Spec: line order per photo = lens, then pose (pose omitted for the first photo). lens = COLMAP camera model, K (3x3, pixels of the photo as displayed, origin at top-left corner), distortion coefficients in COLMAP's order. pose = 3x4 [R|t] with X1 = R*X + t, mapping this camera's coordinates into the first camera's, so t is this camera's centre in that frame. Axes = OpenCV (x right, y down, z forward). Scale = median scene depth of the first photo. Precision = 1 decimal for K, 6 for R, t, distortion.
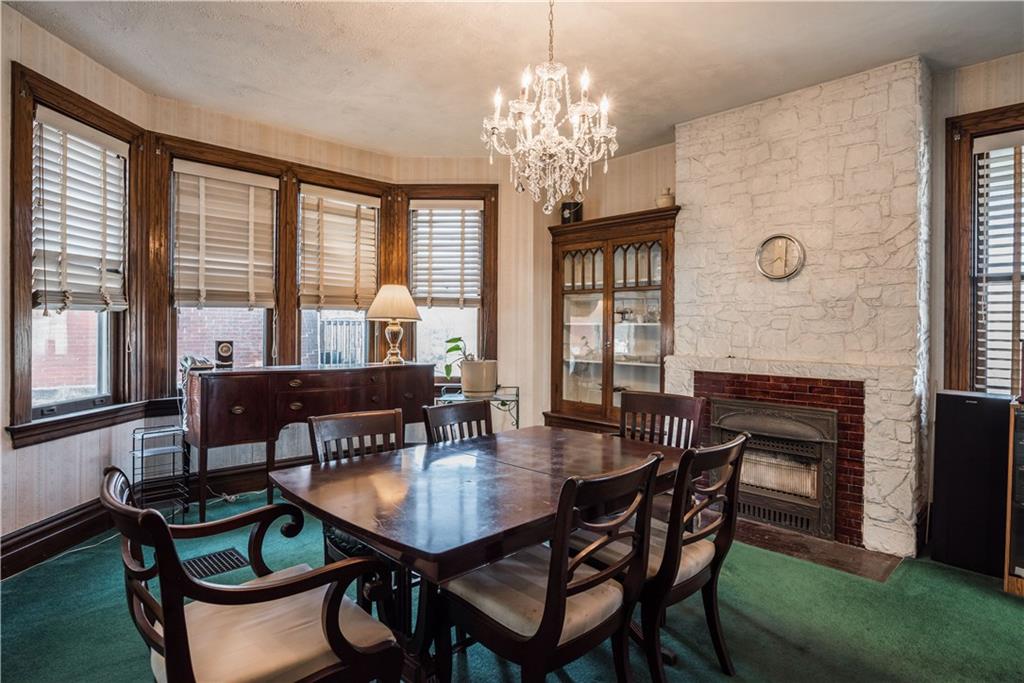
lens RADIAL K [[546.7, 0, 519.4], [0, 546.7, 334.1], [0, 0, 1]] dist [-0.004950, 0.002009]
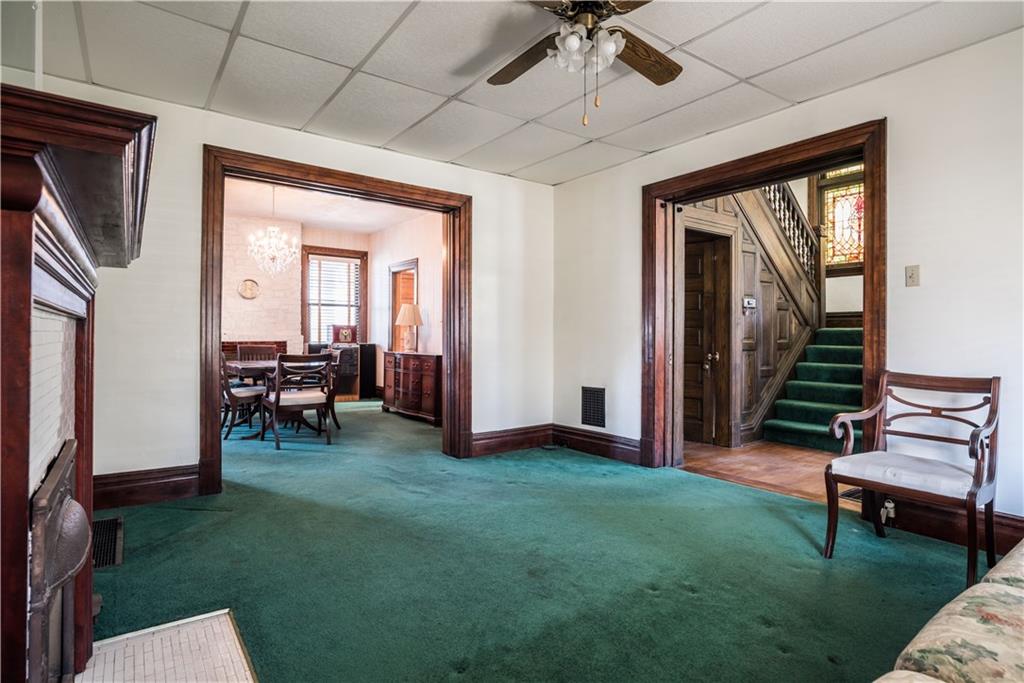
lens RADIAL K [[546.7, 0, 519.7], [0, 546.7, 337.9], [0, 0, 1]] dist [-0.004950, 0.002009]
pose [[0.082603, -0.013021, 0.996497, -1.665495], [0.006113, 0.999902, 0.012558, 0.039152], [-0.996564, 0.005055, 0.082675, -0.285600]]
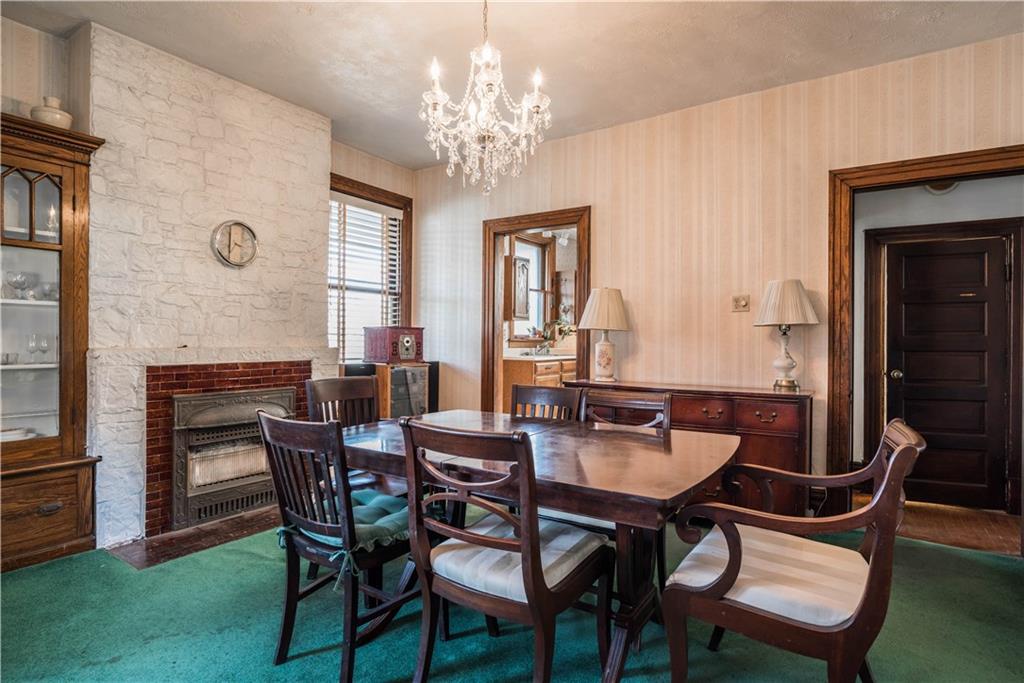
lens RADIAL K [[546.7, 0, 517.9], [0, 546.7, 338.6], [0, 0, 1]] dist [-0.004950, 0.002009]
pose [[-0.198135, -0.011783, 0.980104, -0.605208], [-0.001760, 0.999930, 0.011665, 0.019464], [-0.980173, 0.000586, -0.198142, 0.697351]]
